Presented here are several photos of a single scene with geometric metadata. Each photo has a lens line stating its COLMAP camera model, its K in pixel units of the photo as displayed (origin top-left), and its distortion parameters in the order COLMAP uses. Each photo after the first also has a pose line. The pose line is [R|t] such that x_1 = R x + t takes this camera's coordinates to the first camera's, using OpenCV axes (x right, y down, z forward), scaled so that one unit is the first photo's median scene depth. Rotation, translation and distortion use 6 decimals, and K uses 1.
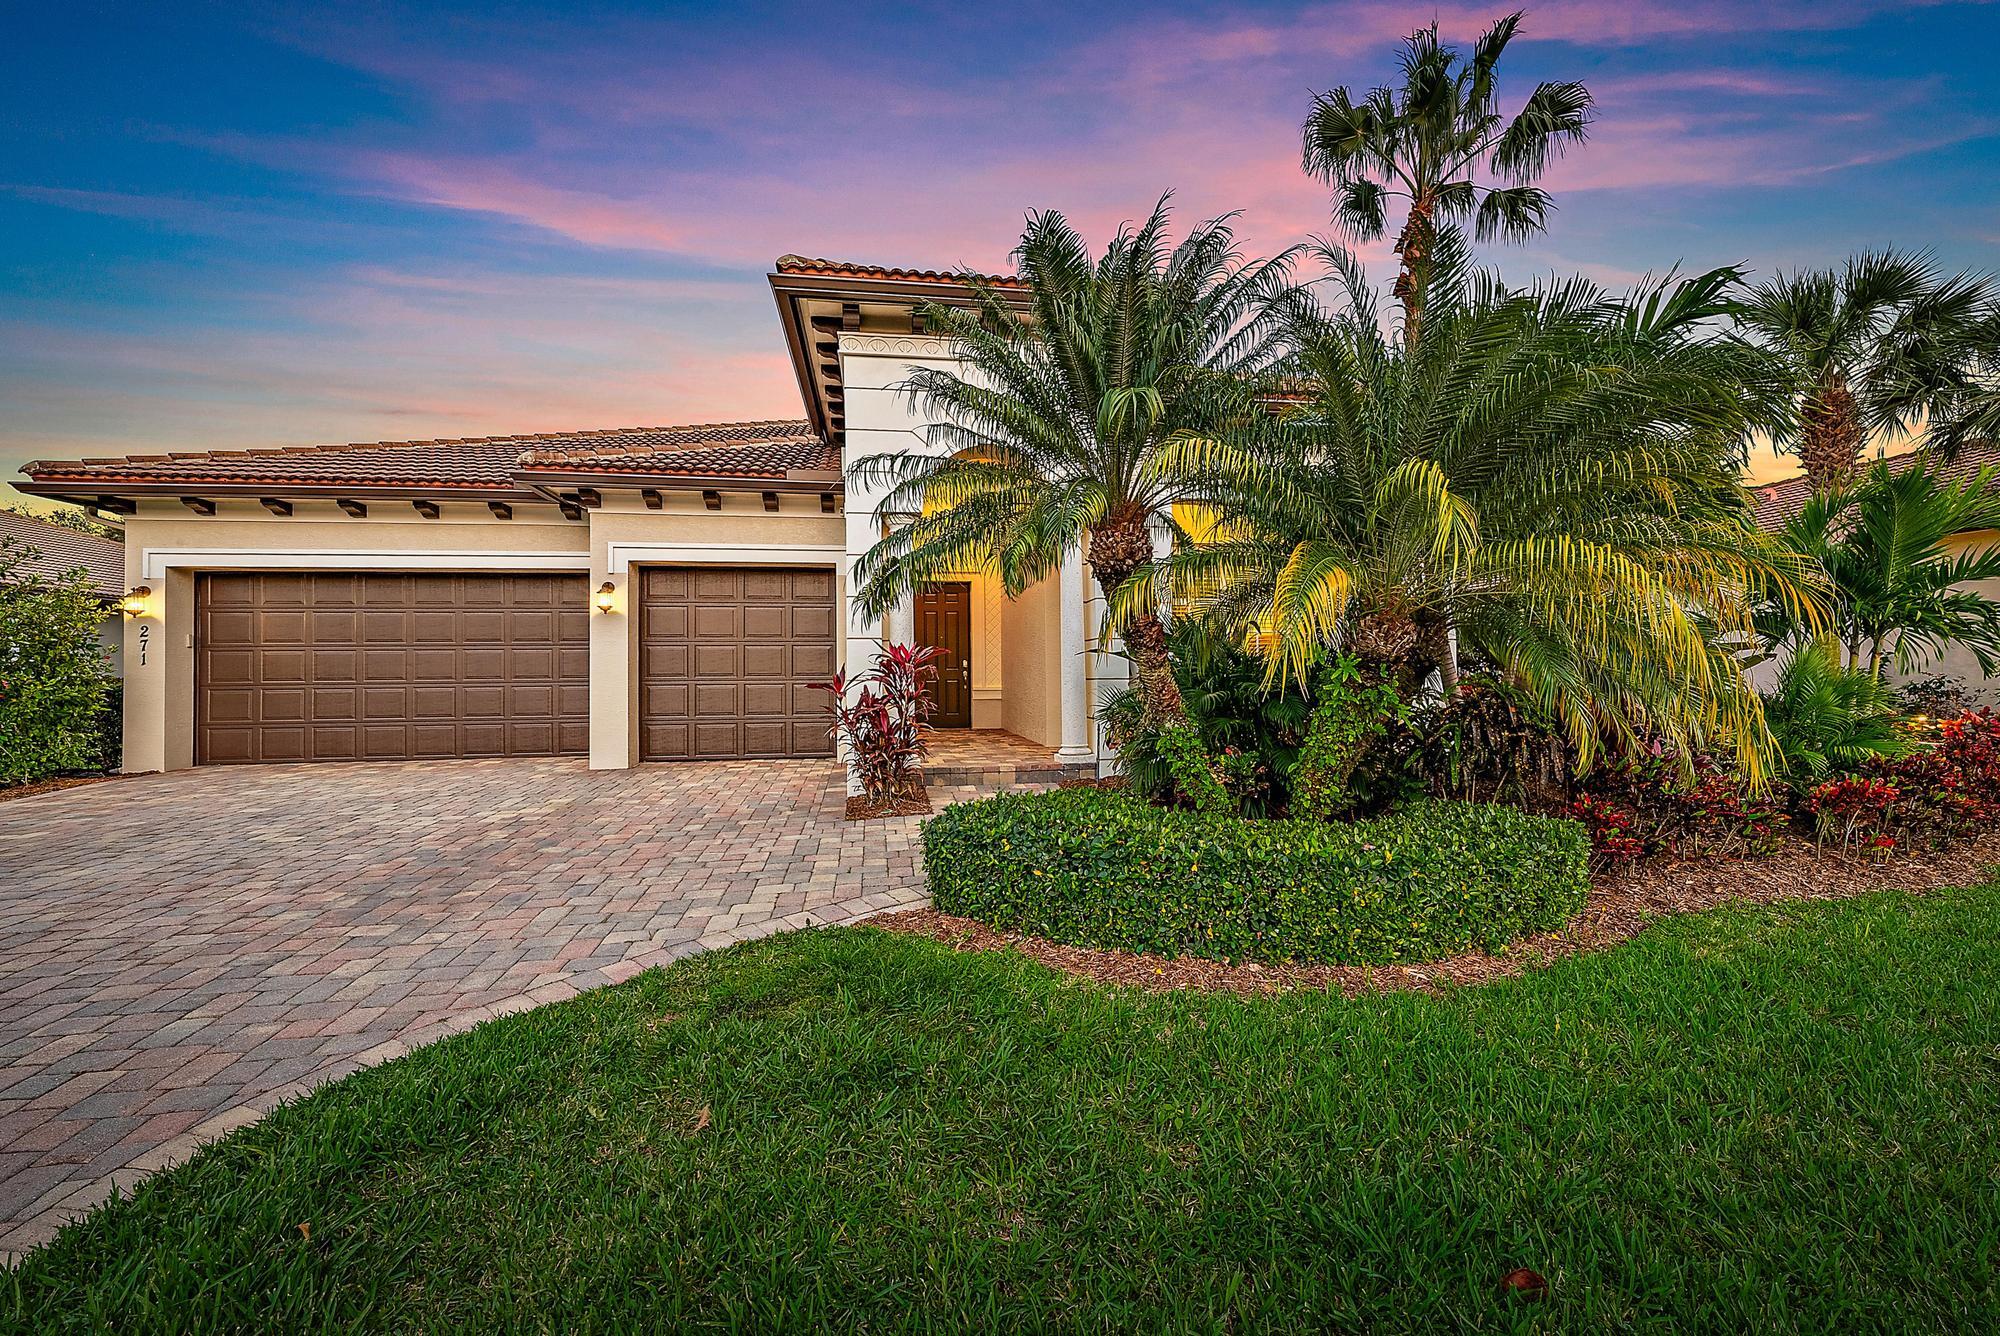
lens RADIAL K [[790.0, 0, 1000.0], [0, 790.0, 668.0], [0, 0, 1]] dist [0.000412, 0.000043]
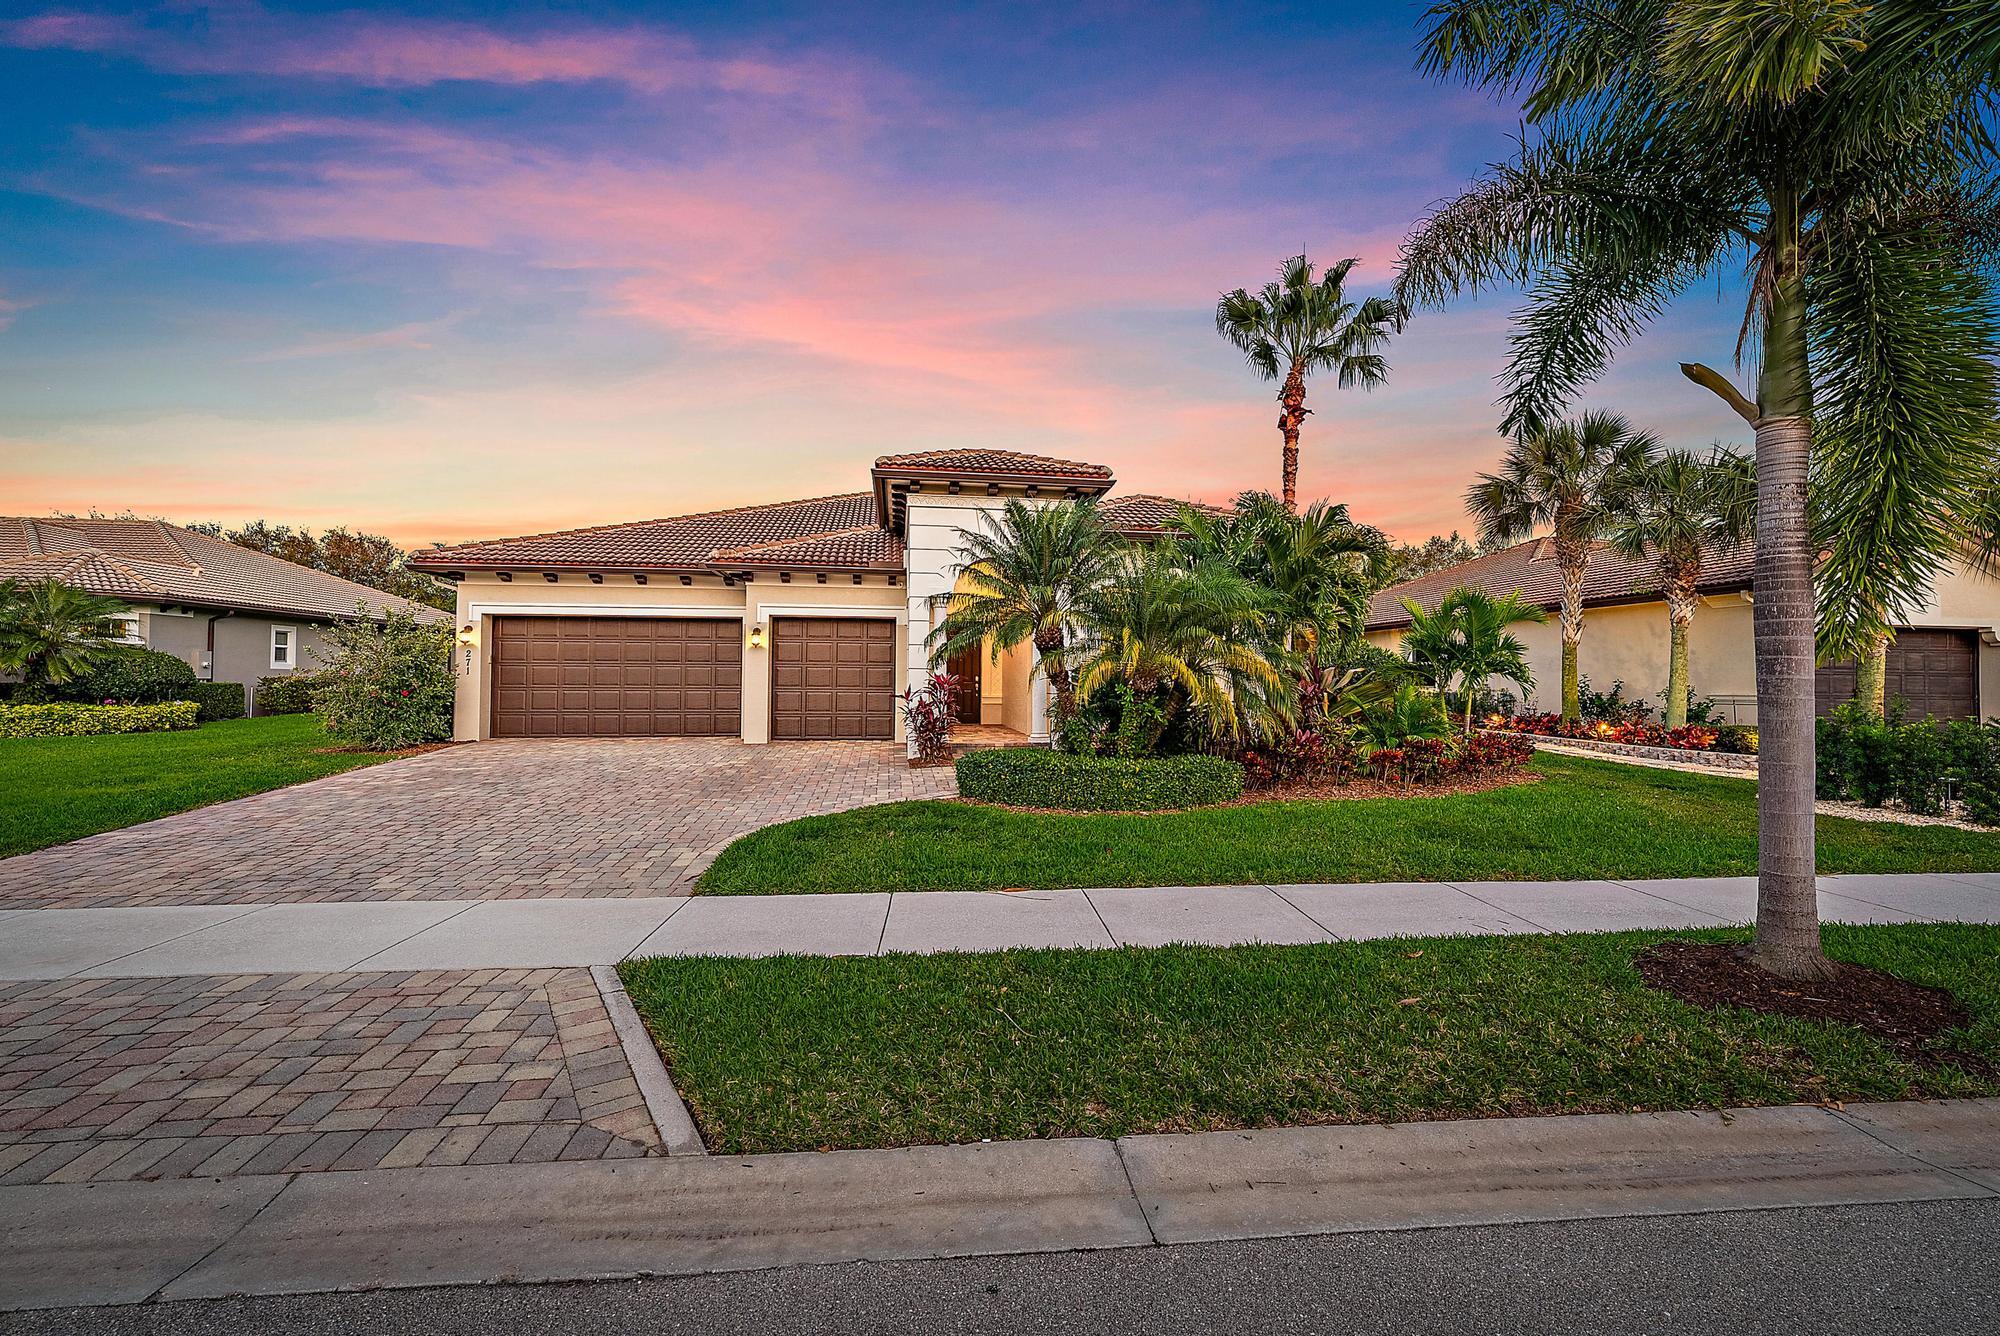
lens RADIAL K [[790.0, 0, 1000.0], [0, 790.0, 668.0], [0, 0, 1]] dist [0.000412, 0.000043]
pose [[0.999725, 0.015549, -0.017542, 0.030986], [-0.015604, 0.999874, -0.002951, -0.029355], [0.017494, 0.003224, 0.999842, -0.597098]]
